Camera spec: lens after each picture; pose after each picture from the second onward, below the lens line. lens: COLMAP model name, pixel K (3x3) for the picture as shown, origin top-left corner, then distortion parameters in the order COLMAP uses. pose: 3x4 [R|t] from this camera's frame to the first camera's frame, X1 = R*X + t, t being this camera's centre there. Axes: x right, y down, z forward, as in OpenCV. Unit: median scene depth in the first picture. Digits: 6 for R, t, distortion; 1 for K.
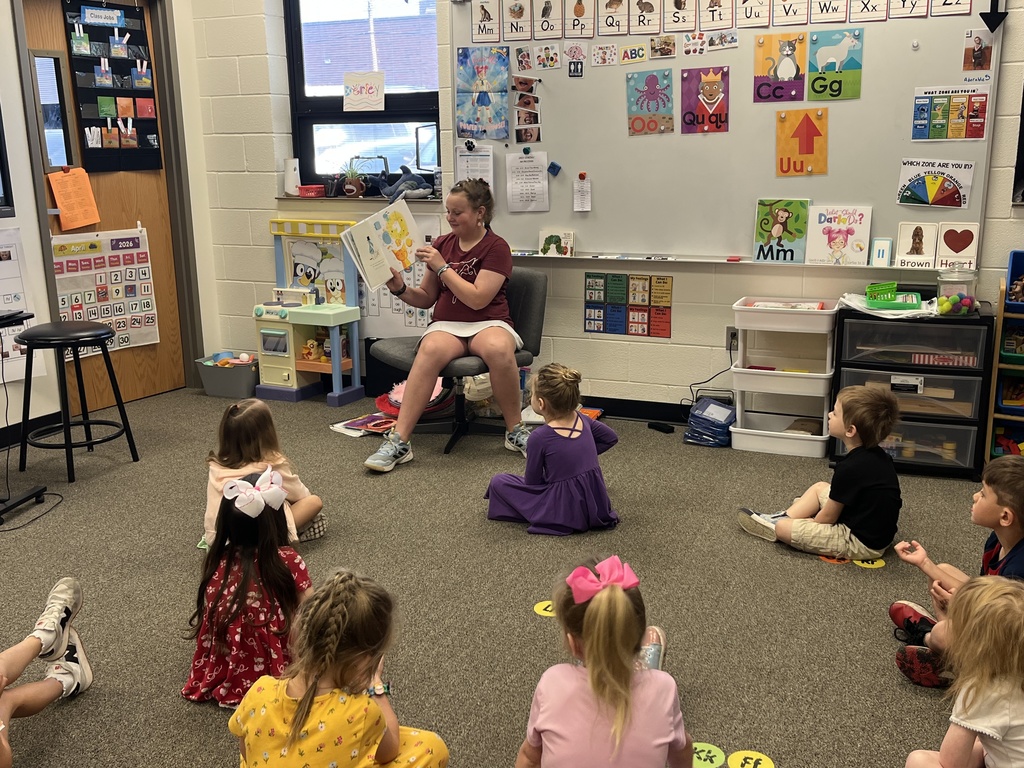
lens RADIAL K [[1023.5, 0, 536.4], [0, 1023.5, 381.1], [0, 0, 1]] dist [0.045704, 0.000000]
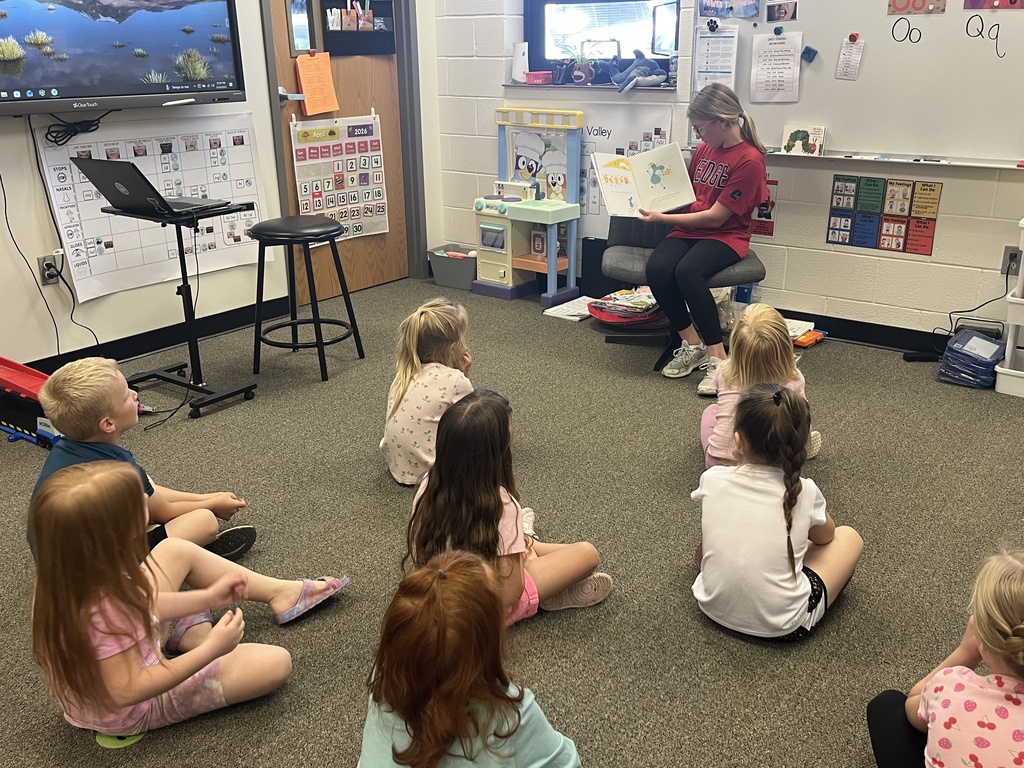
lens RADIAL K [[943.5, 0, 517.2], [0, 943.5, 386.5], [0, 0, 1]] dist [0.058361, -0.059055]
pose [[0.966658, 0.087566, -0.240634, -0.002831], [-0.056810, 0.989632, 0.131911, -0.019537], [0.249690, -0.113843, 0.961610, 0.135574]]
